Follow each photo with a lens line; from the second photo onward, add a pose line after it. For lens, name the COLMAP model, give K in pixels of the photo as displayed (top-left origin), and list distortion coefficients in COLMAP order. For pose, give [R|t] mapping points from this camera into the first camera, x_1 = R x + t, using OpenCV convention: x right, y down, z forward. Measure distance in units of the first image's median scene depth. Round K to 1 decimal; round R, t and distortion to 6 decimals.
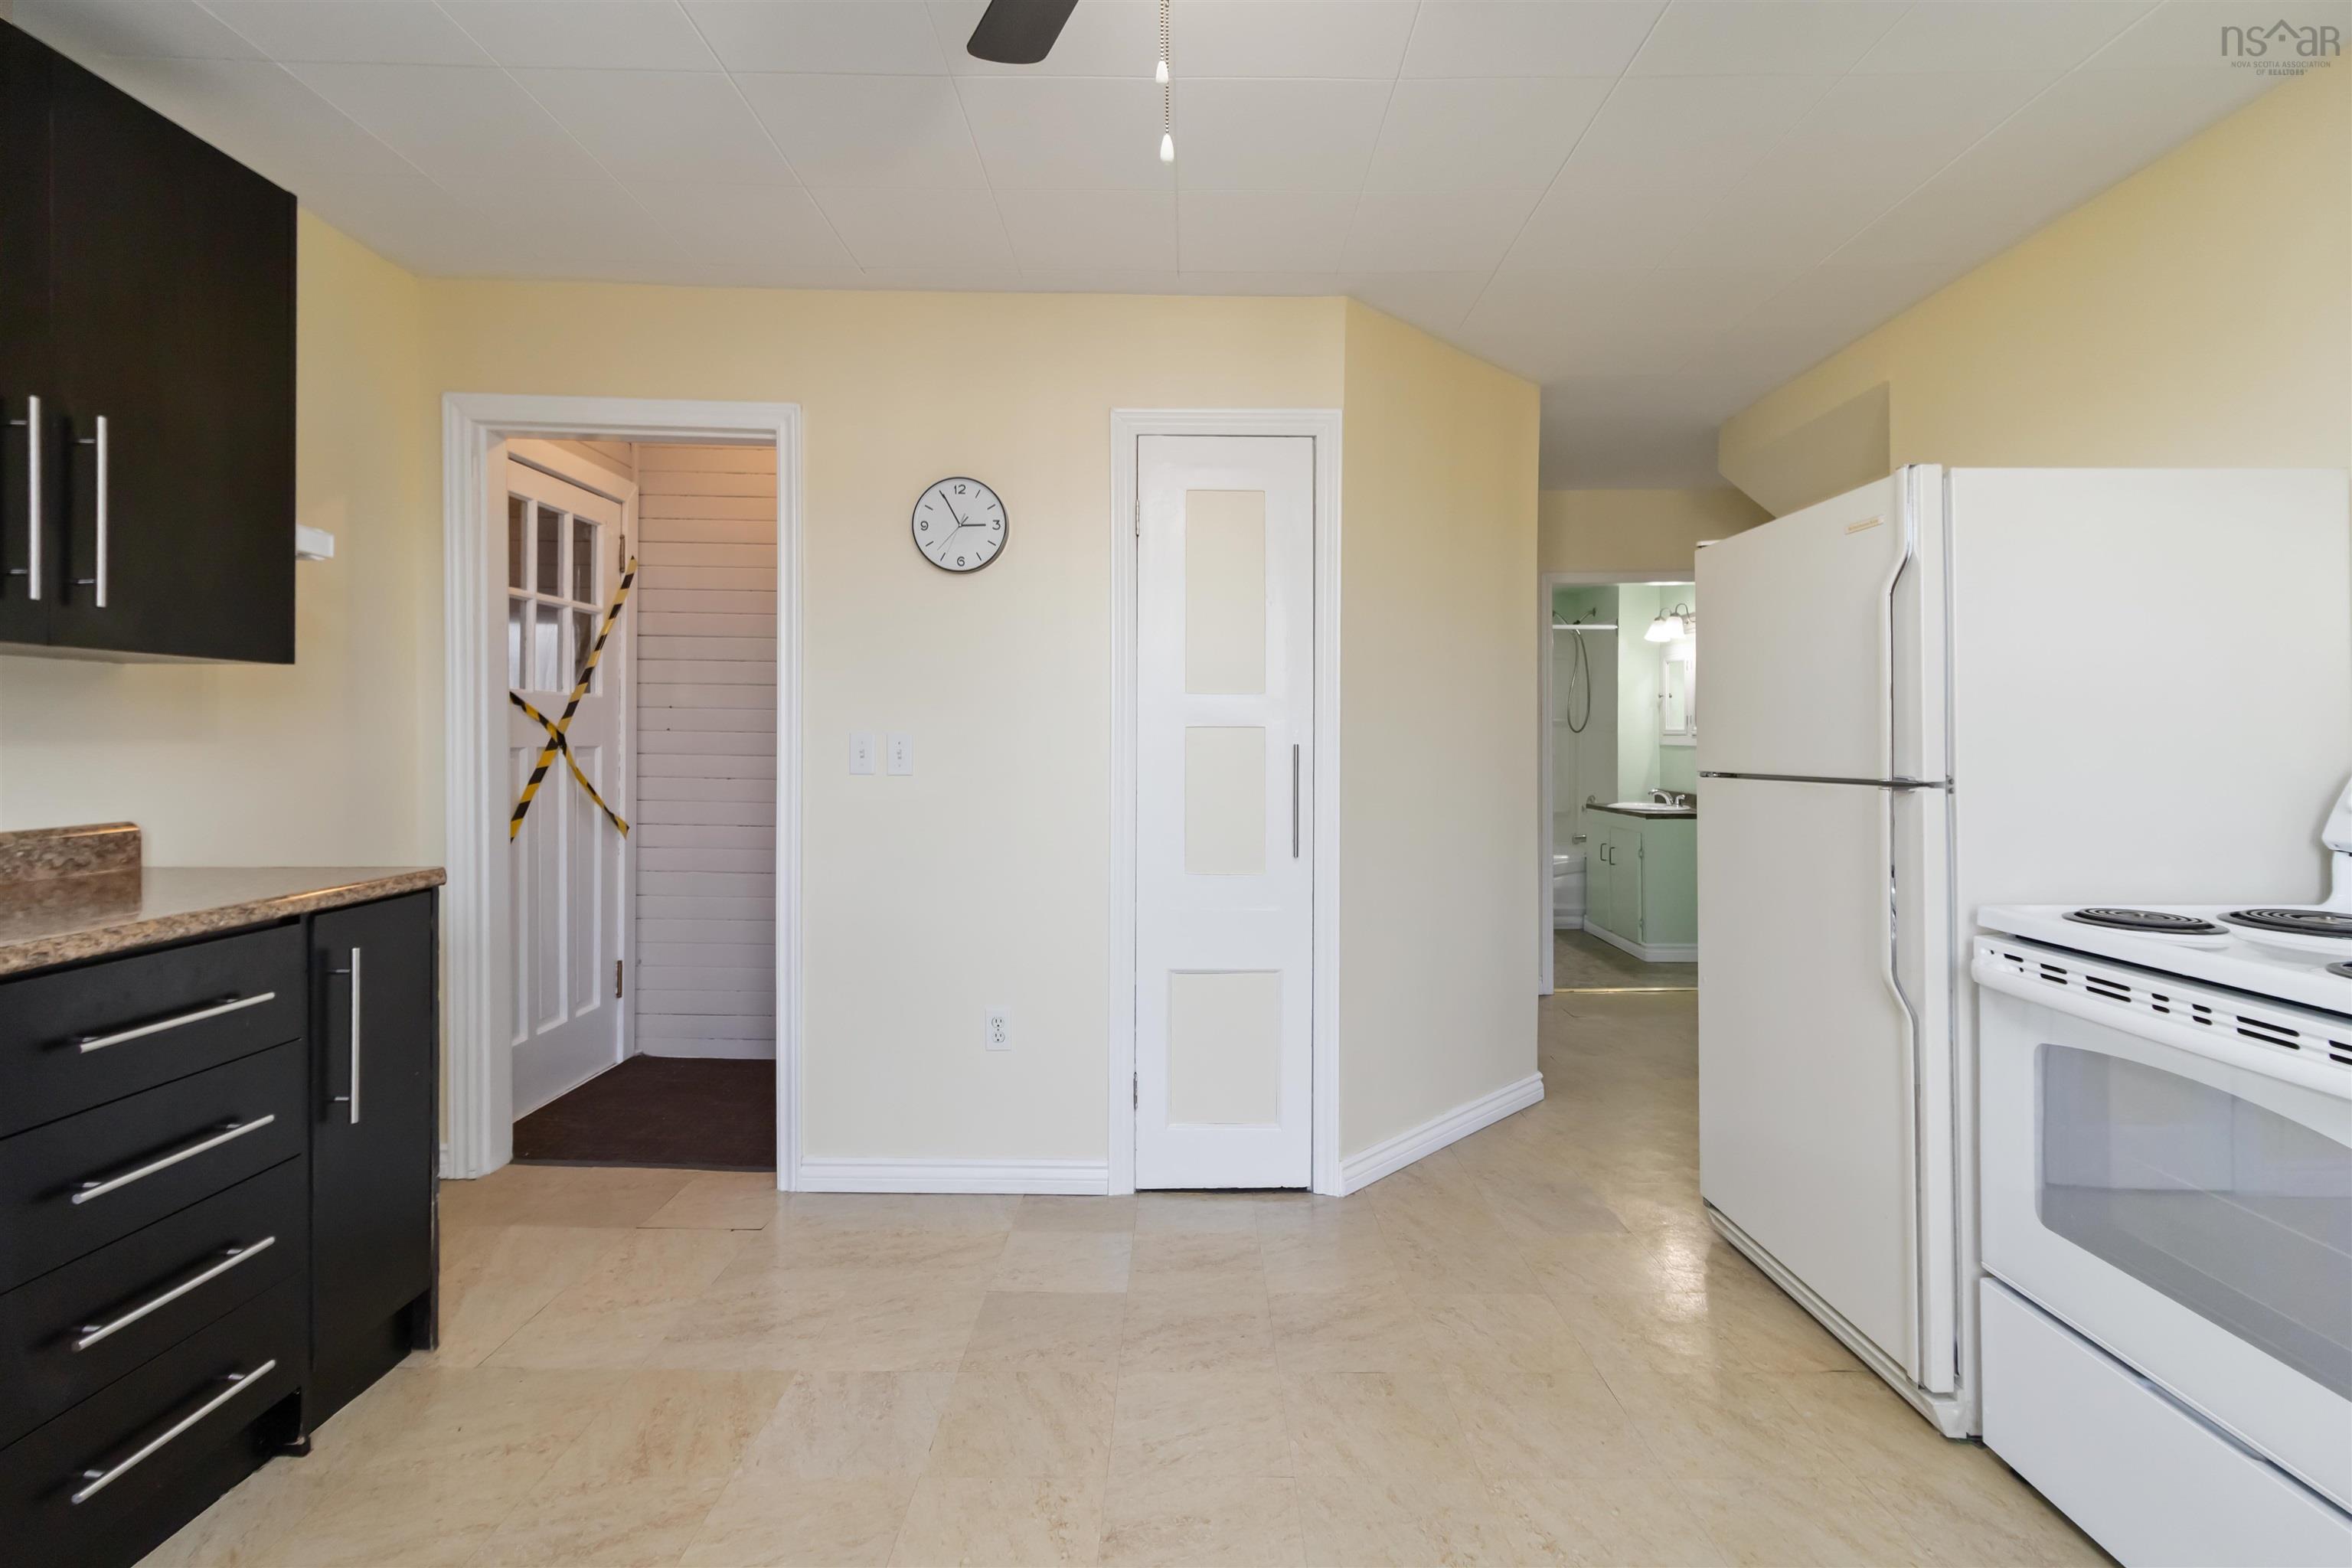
lens RADIAL K [[1094.8, 0, 1194.7], [0, 1094.8, 737.0], [0, 0, 1]] dist [0.005030, 0.001293]
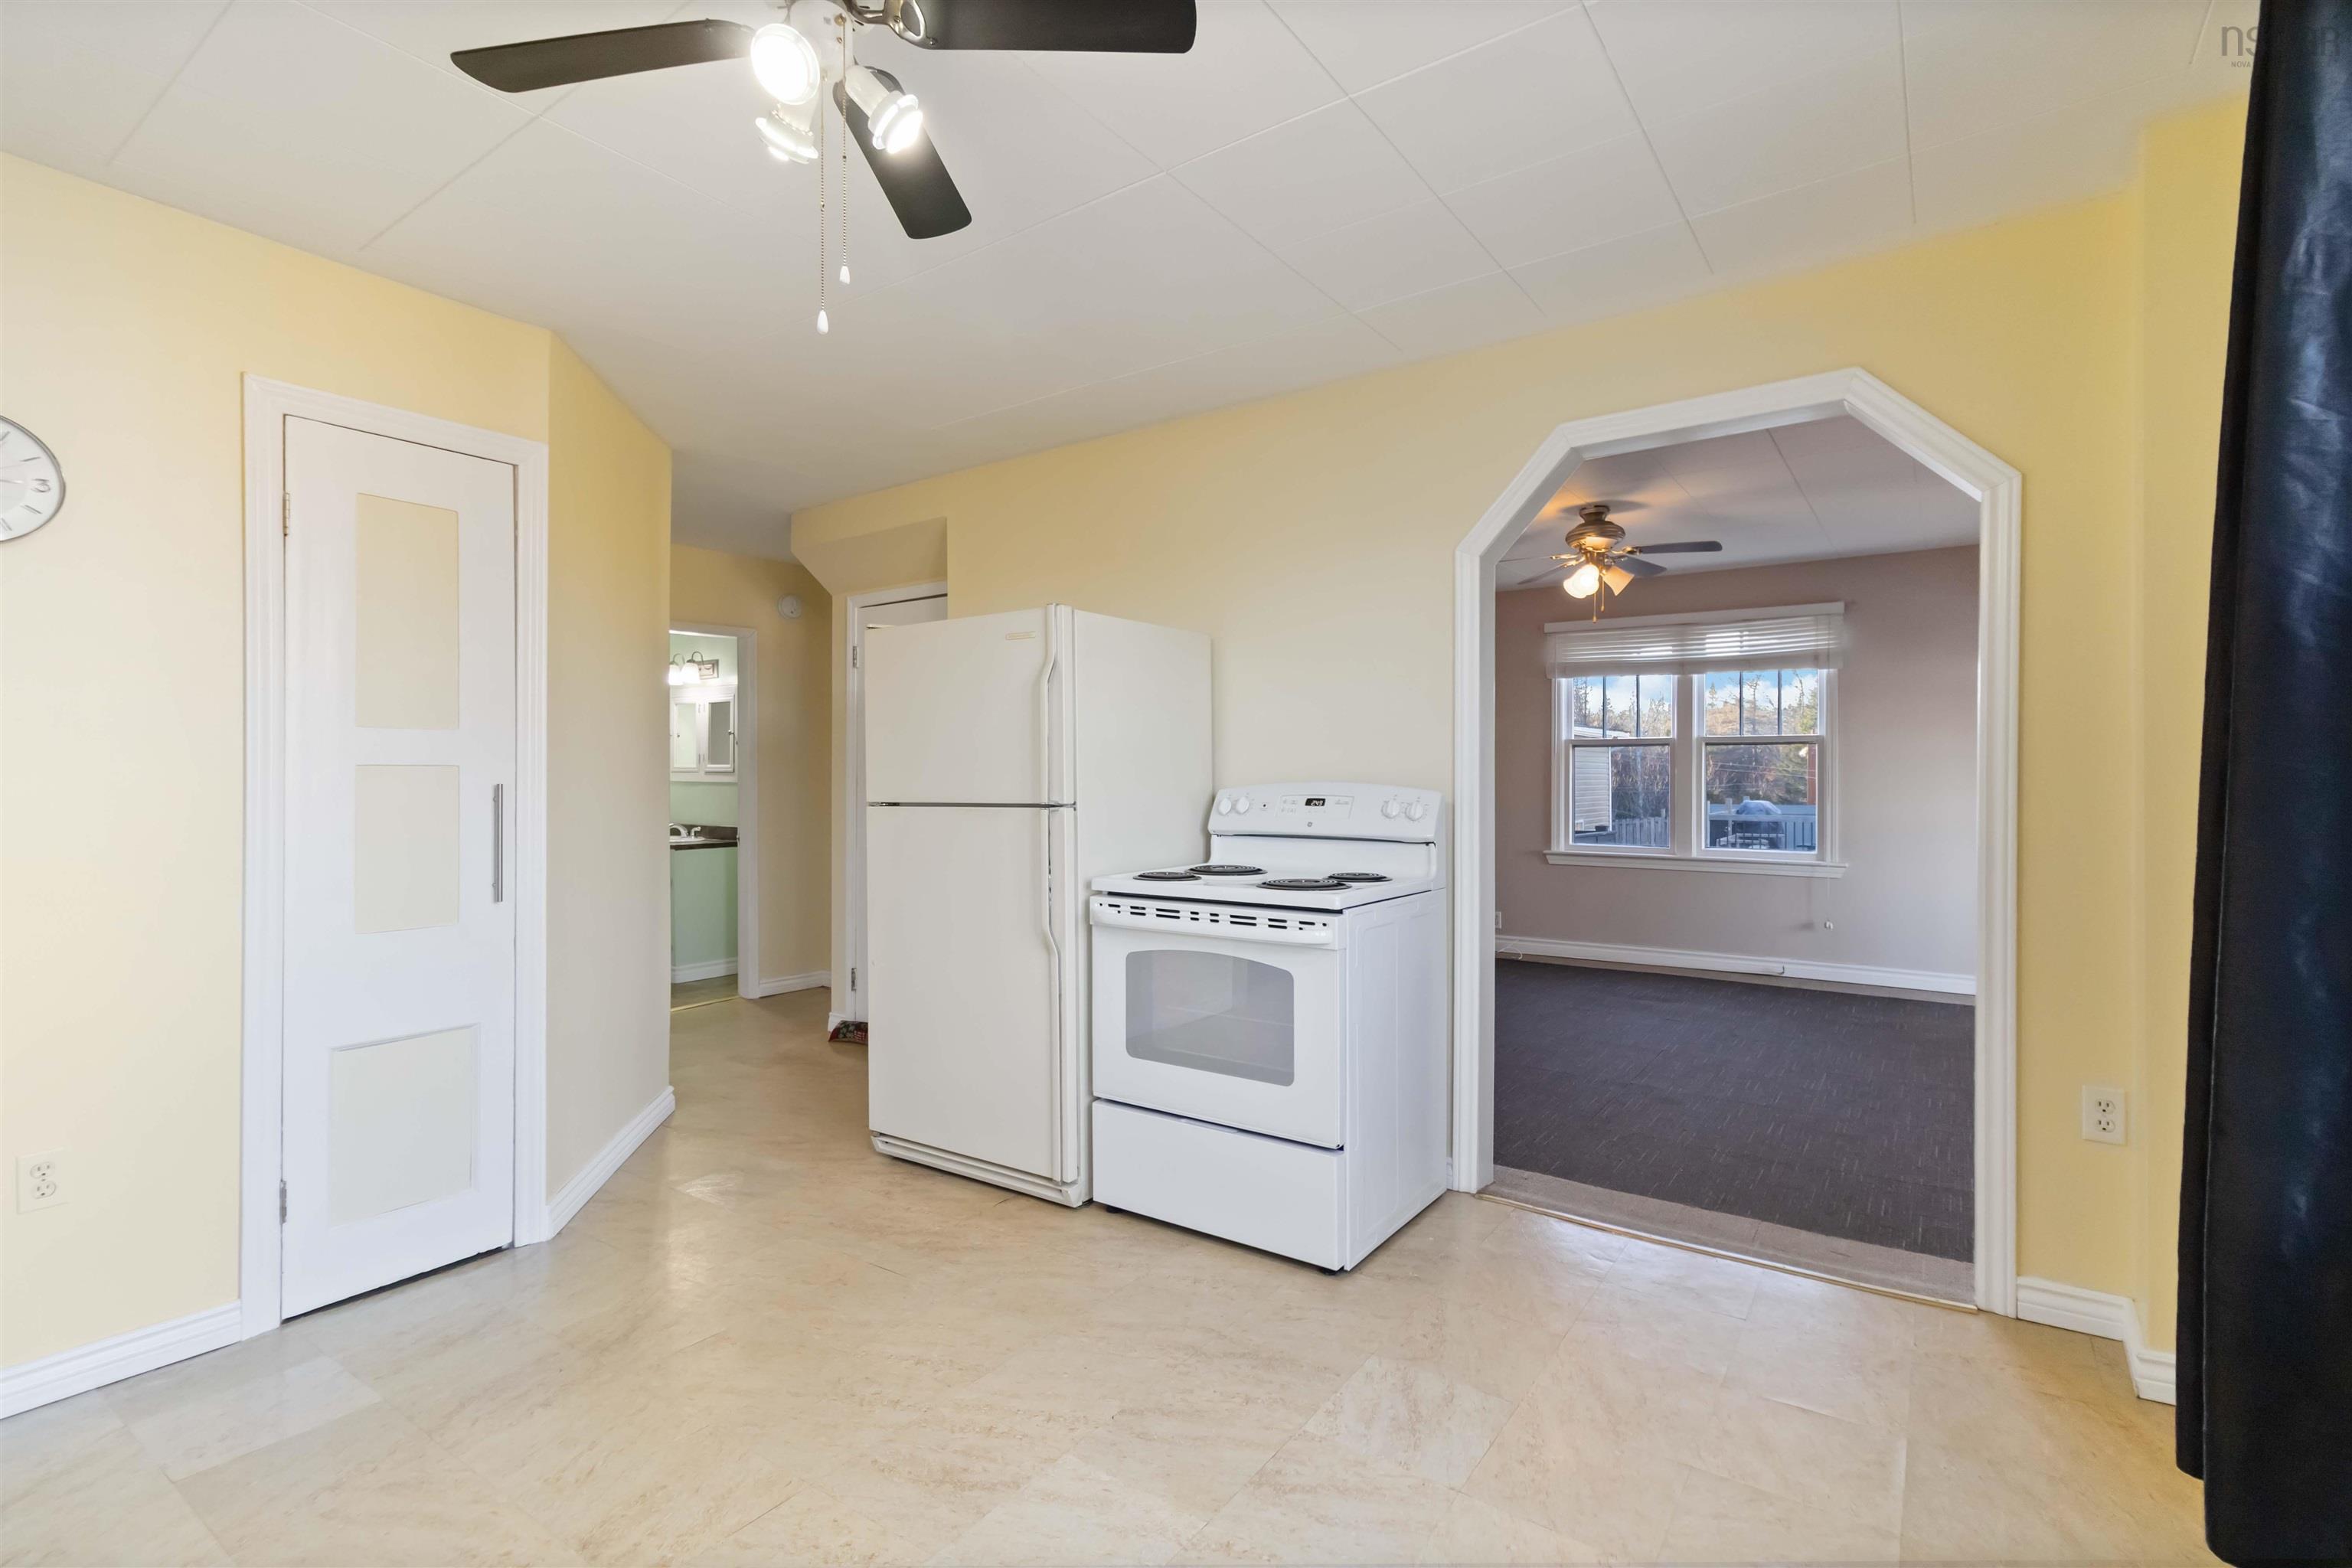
lens RADIAL K [[1094.8, 0, 1174.7], [0, 1094.8, 767.8], [0, 0, 1]] dist [0.005030, 0.001293]
pose [[0.582178, 0.003296, 0.813055, -0.342428], [0.000006, 0.999992, -0.004058, -0.003273], [-0.813061, 0.002368, 0.582173, -0.038041]]
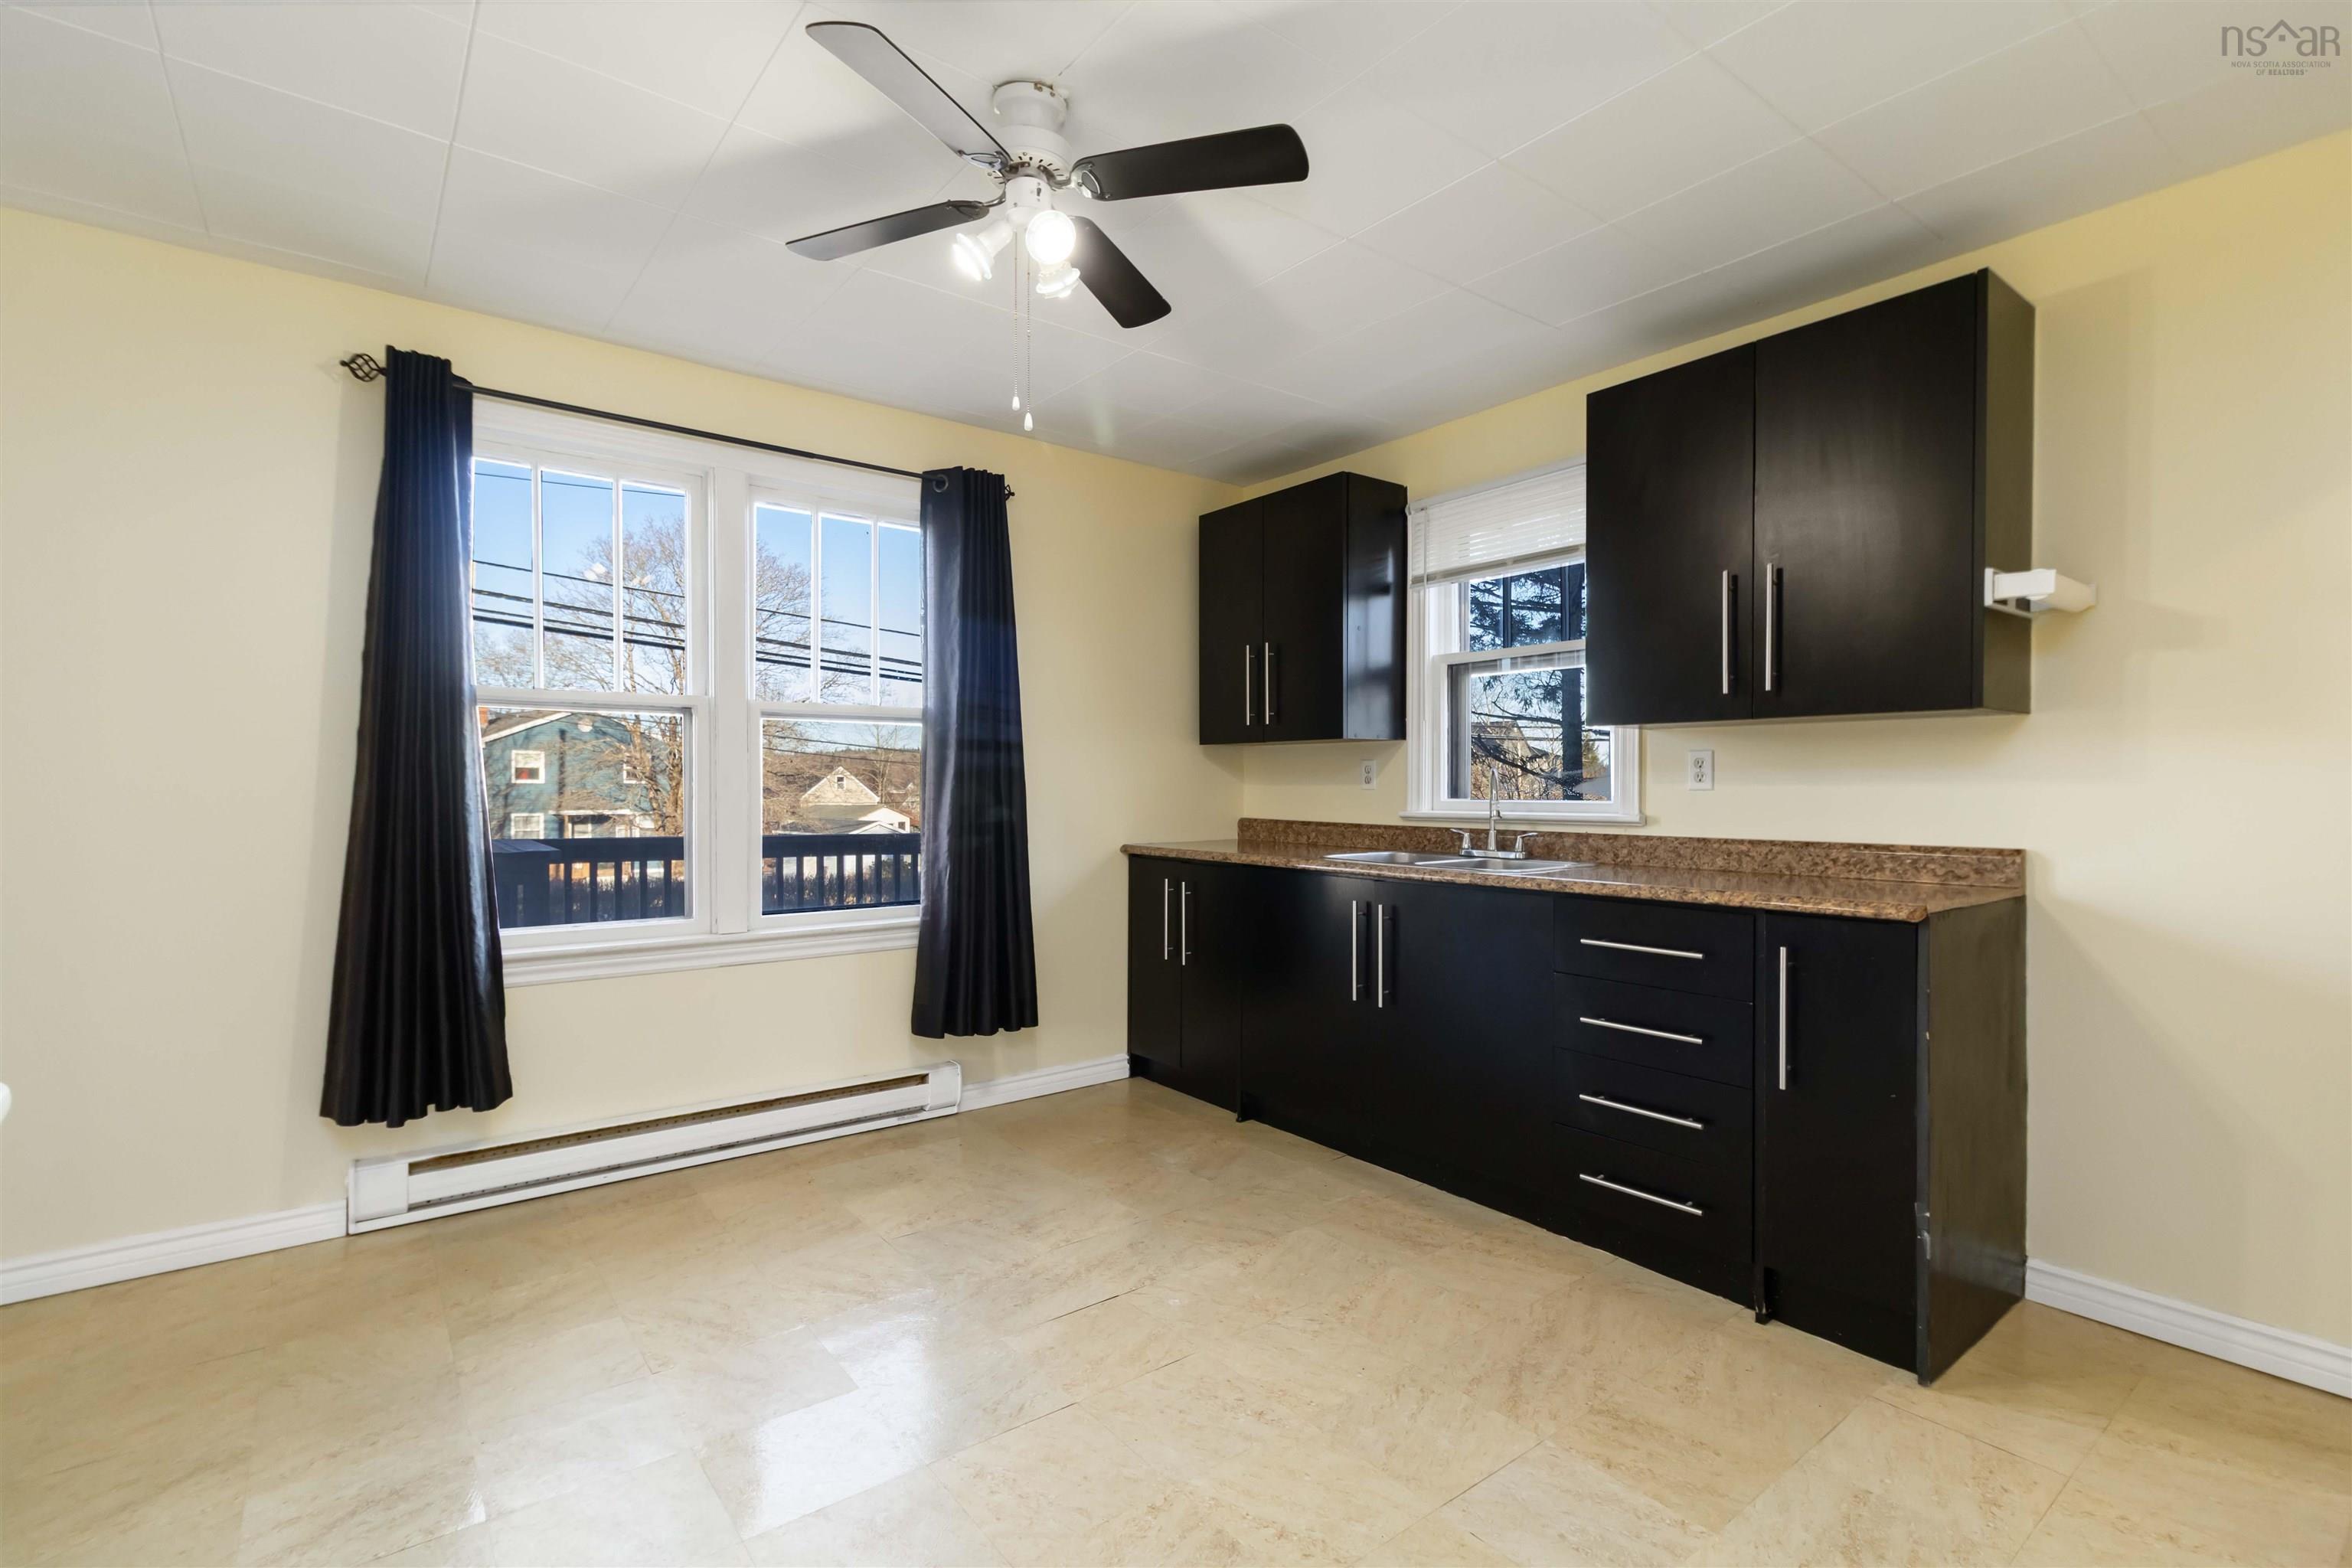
lens RADIAL K [[1094.8, 0, 1187.6], [0, 1094.8, 791.4], [0, 0, 1]] dist [0.005030, 0.001293]
pose [[-0.785494, 0.003493, -0.618859, 0.331628], [-0.001428, 0.999971, 0.007457, 0.005793], [0.618867, 0.006741, -0.785467, 0.993648]]
